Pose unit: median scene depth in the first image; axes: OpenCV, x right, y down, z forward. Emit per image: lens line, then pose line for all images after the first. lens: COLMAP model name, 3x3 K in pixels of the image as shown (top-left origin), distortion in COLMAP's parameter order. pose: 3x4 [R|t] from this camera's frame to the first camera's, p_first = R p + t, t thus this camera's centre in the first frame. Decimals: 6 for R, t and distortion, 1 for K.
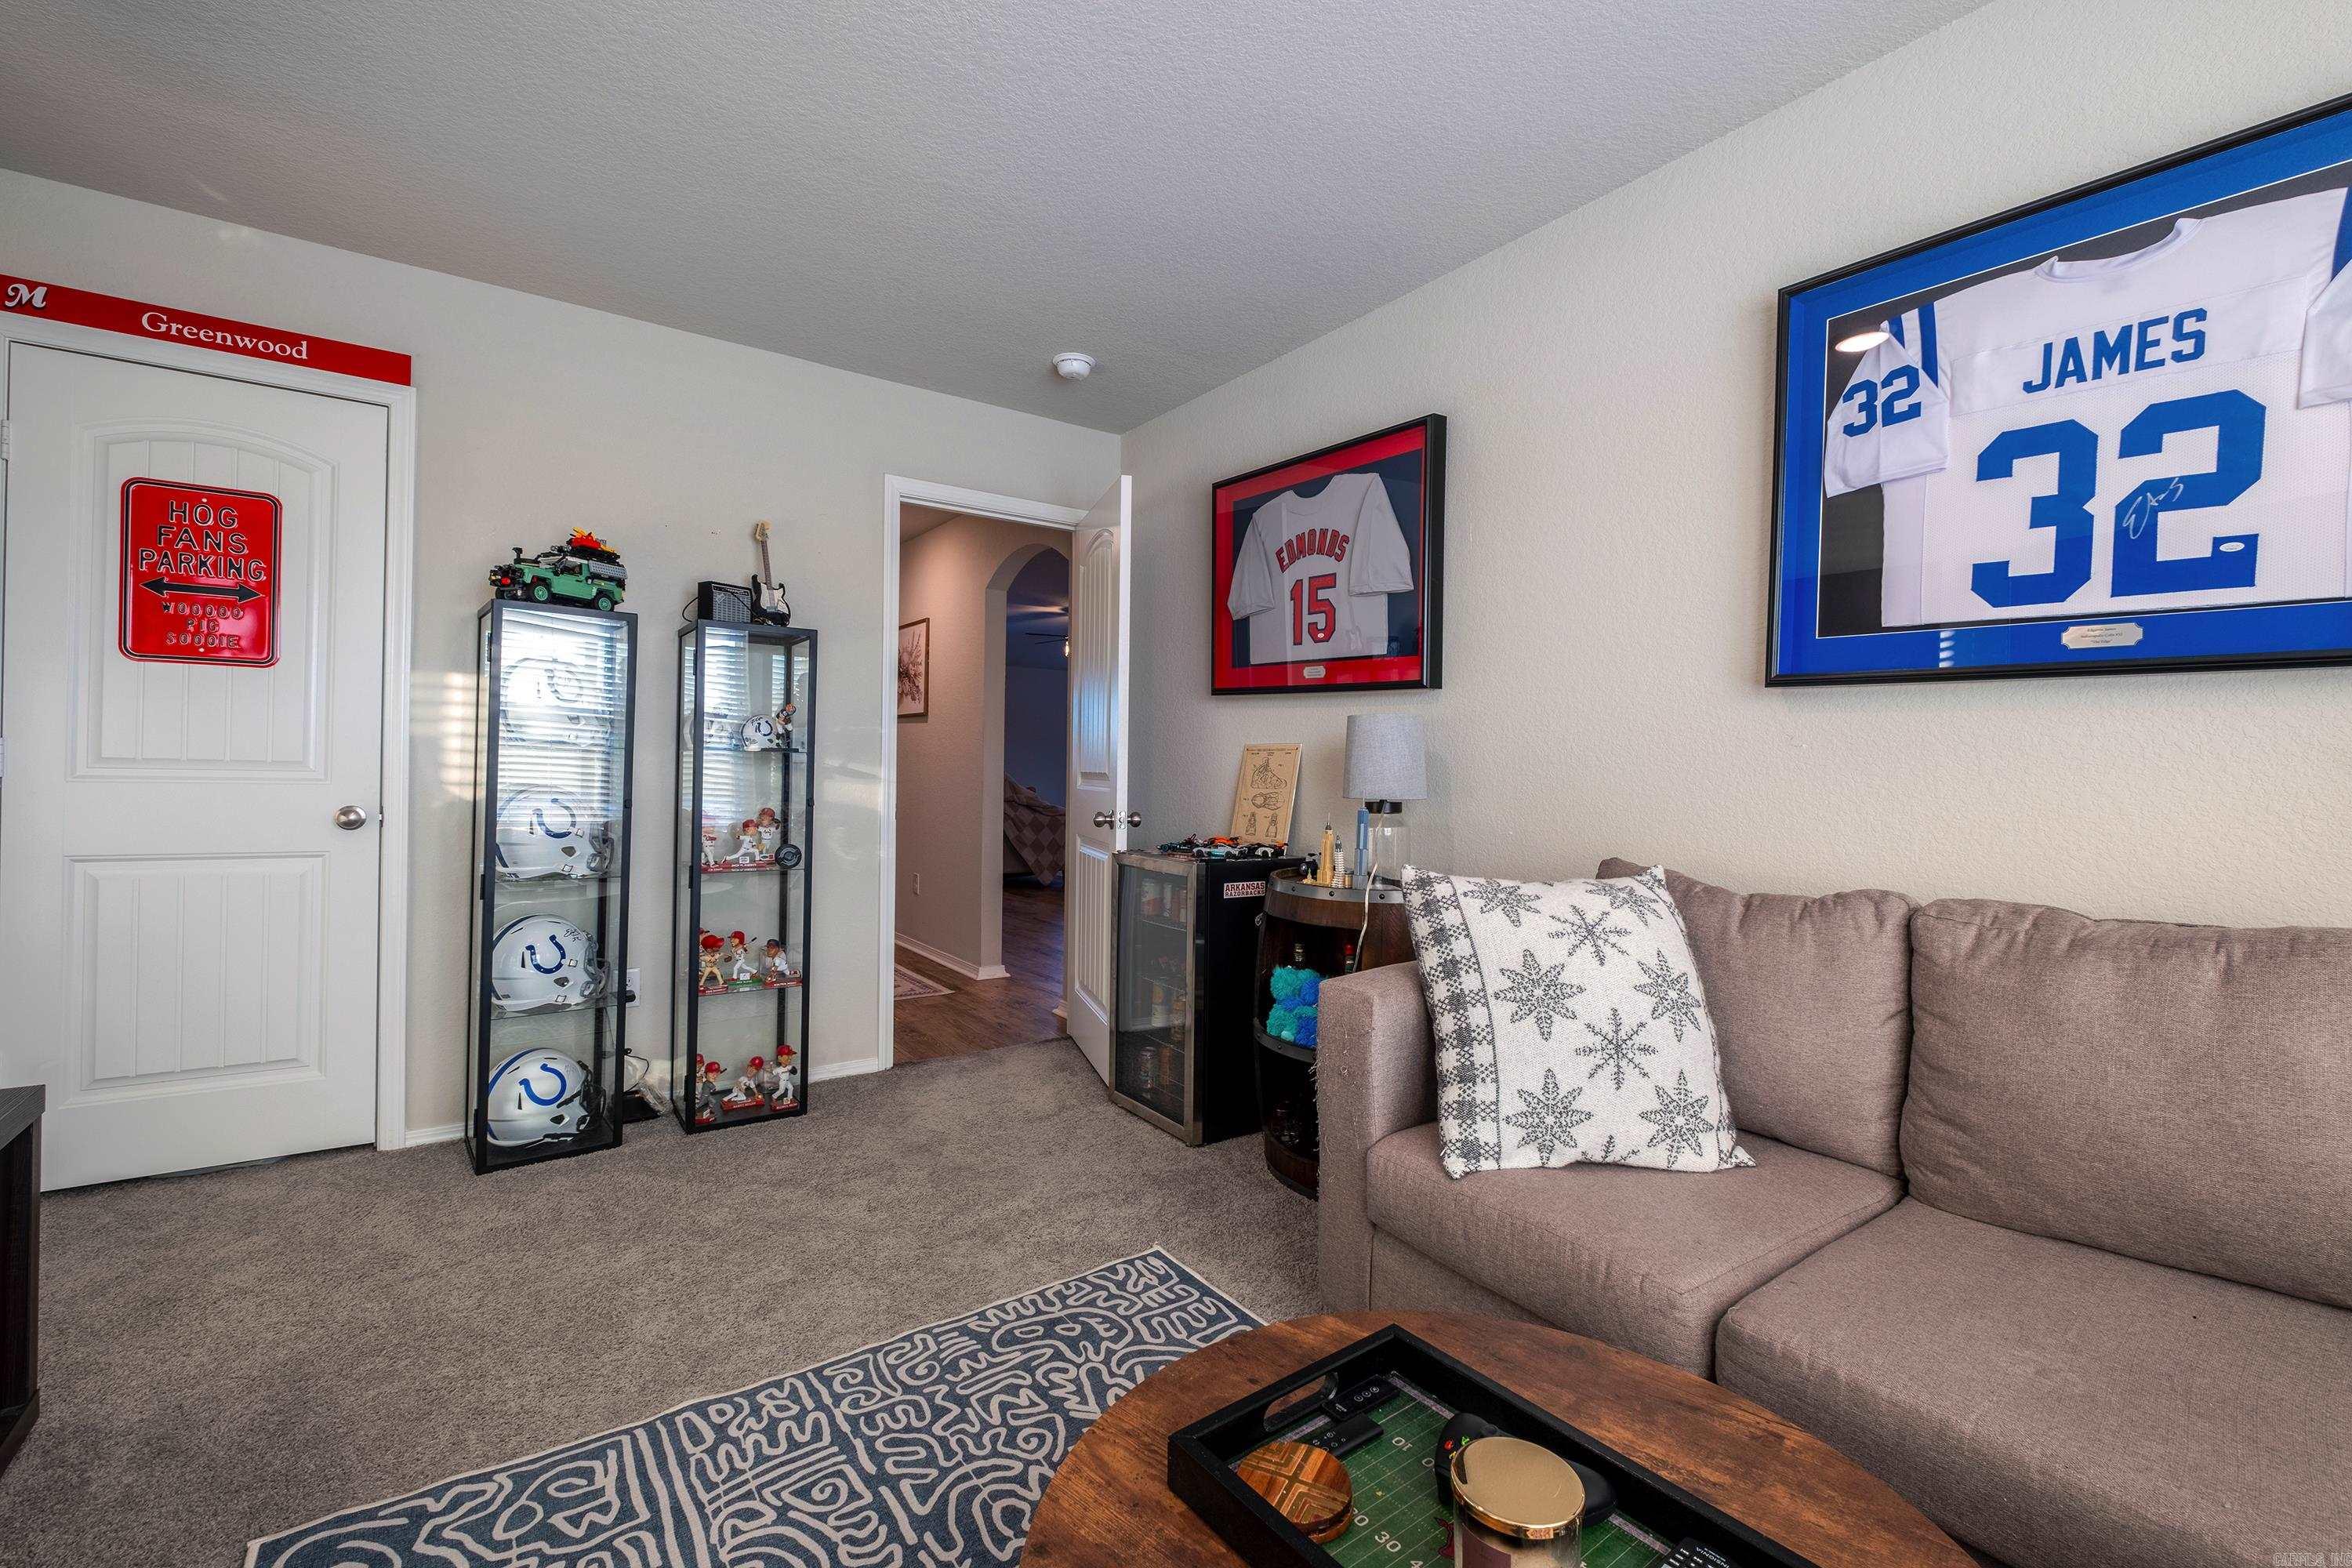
lens RADIAL K [[1006.7, 0, 1182.5], [0, 1006.7, 774.4], [0, 0, 1]] dist [0.003394, -0.005167]
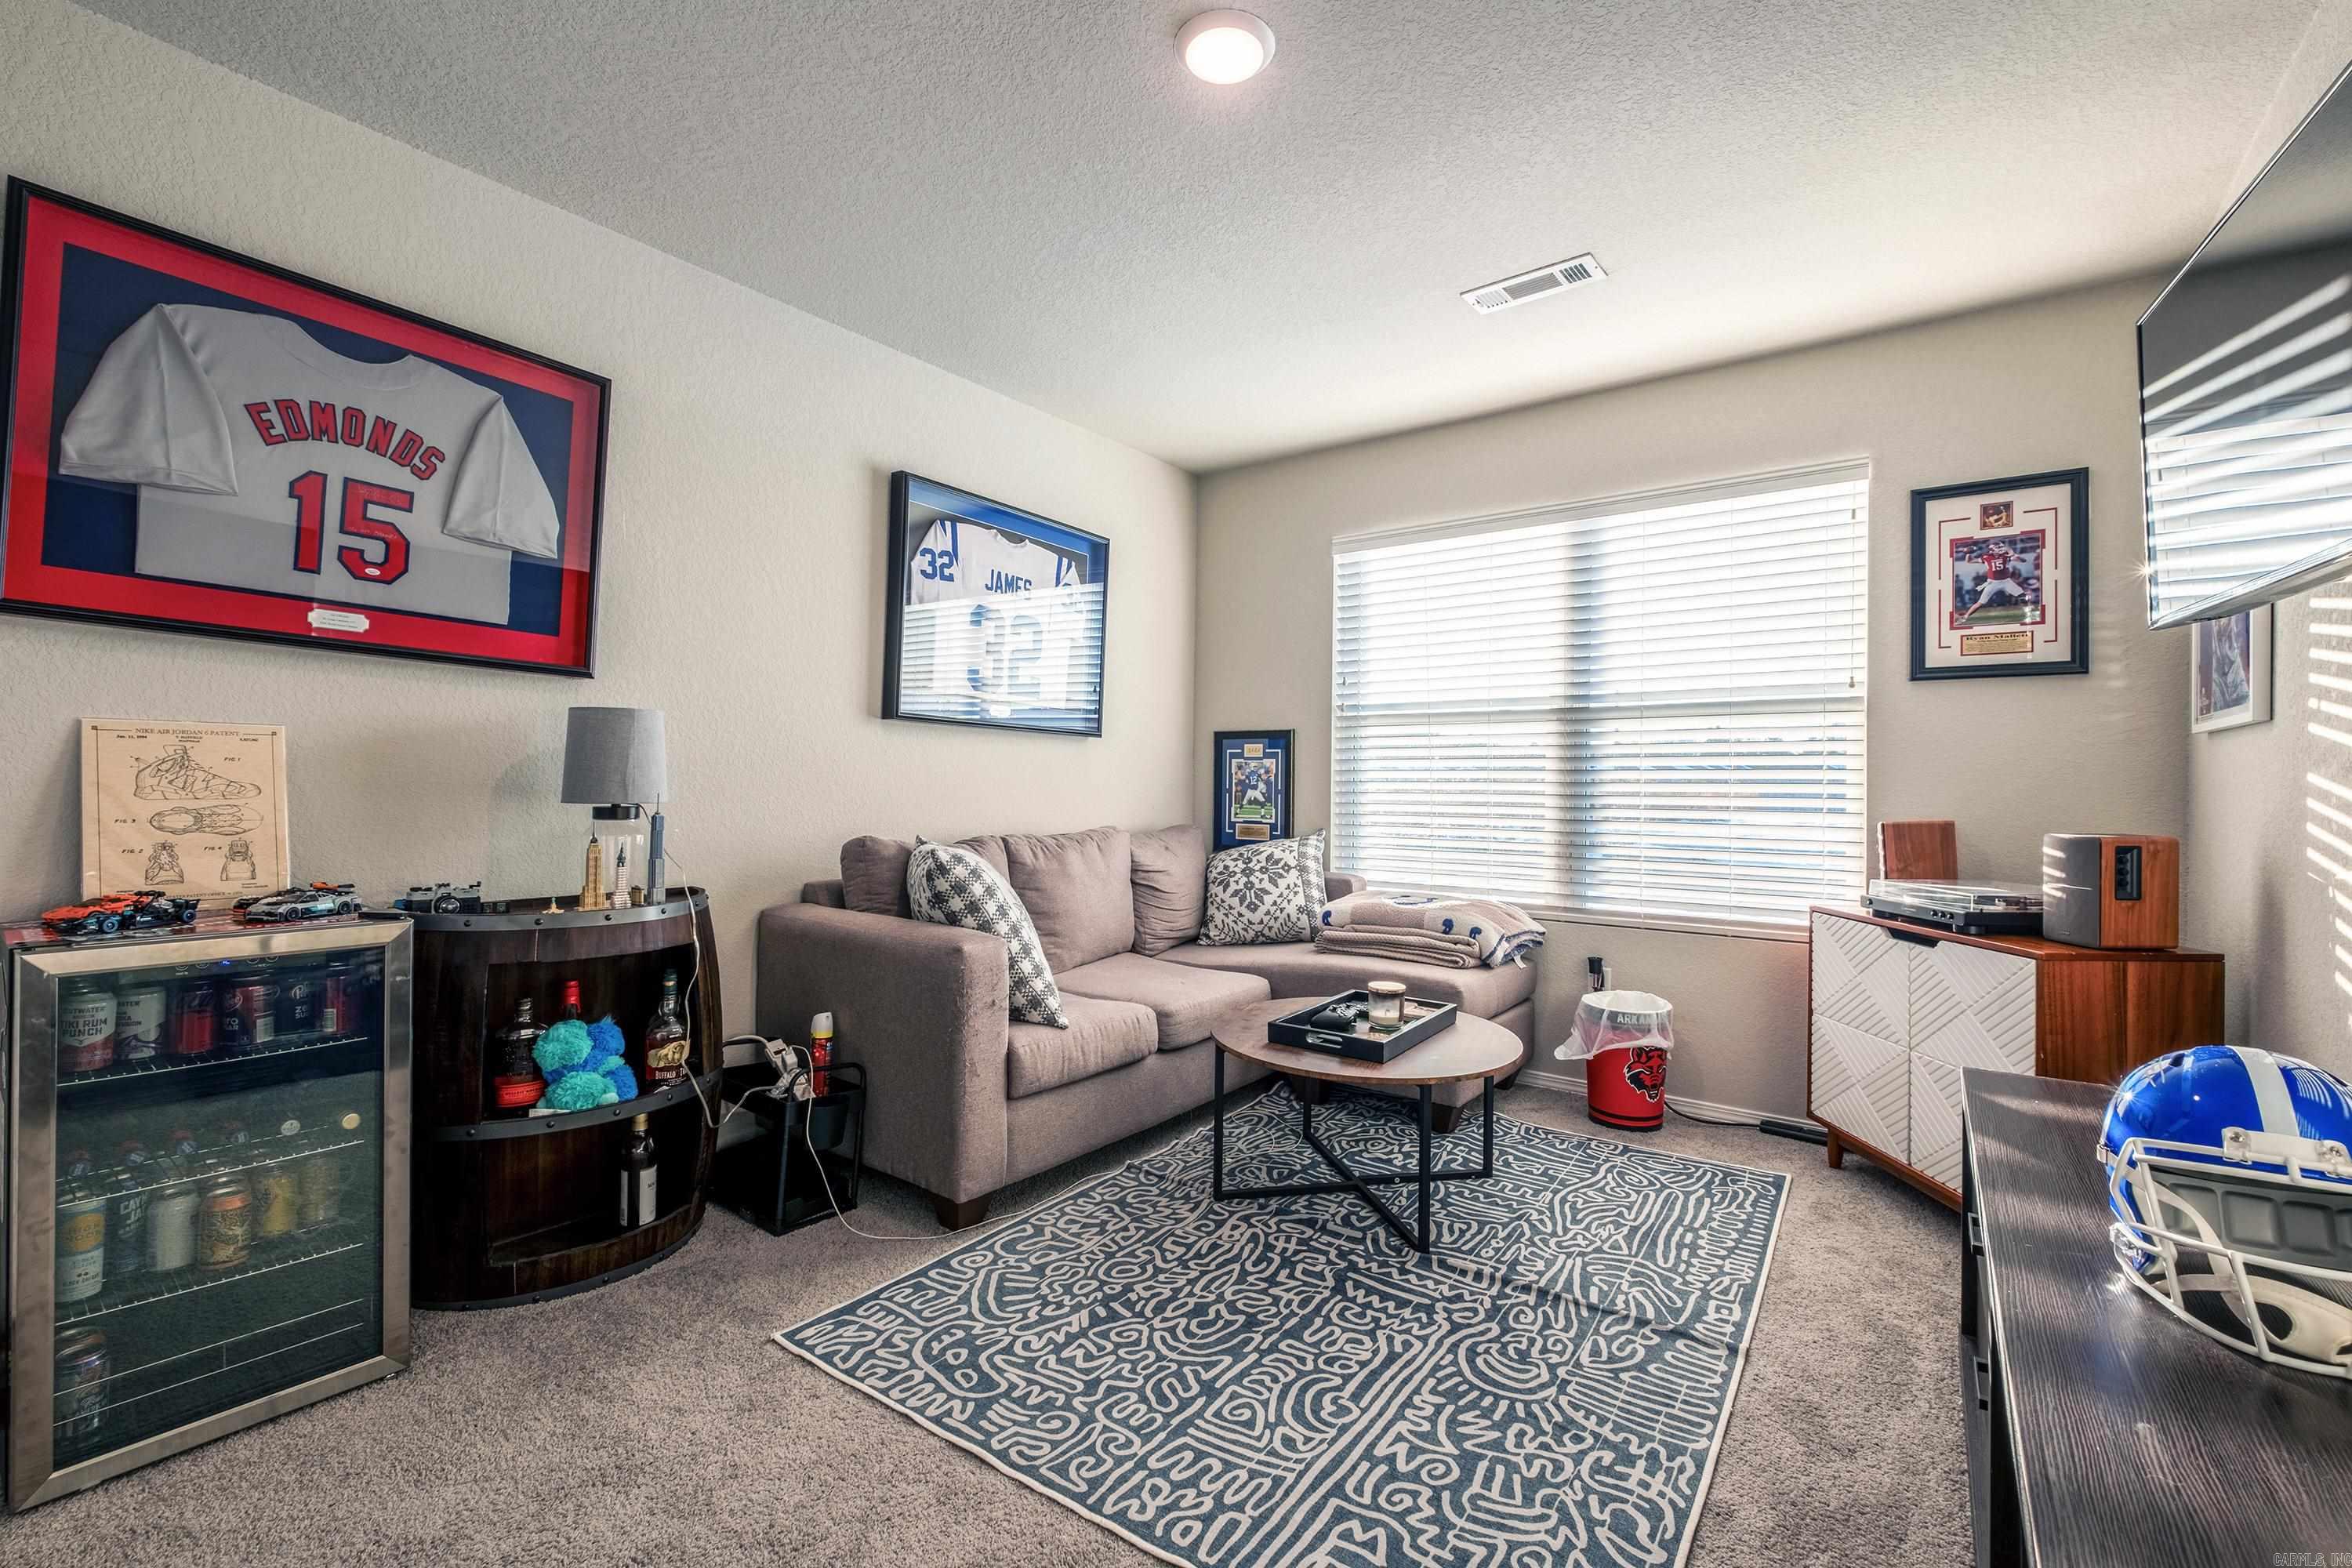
lens RADIAL K [[1006.7, 0, 1175.8], [0, 1006.7, 781.7], [0, 0, 1]] dist [0.003394, -0.005167]
pose [[-0.306255, -0.014902, 0.951833, -1.164453], [-0.007624, 0.999884, 0.013201, -0.014300], [-0.951919, -0.003214, -0.306333, 1.175102]]
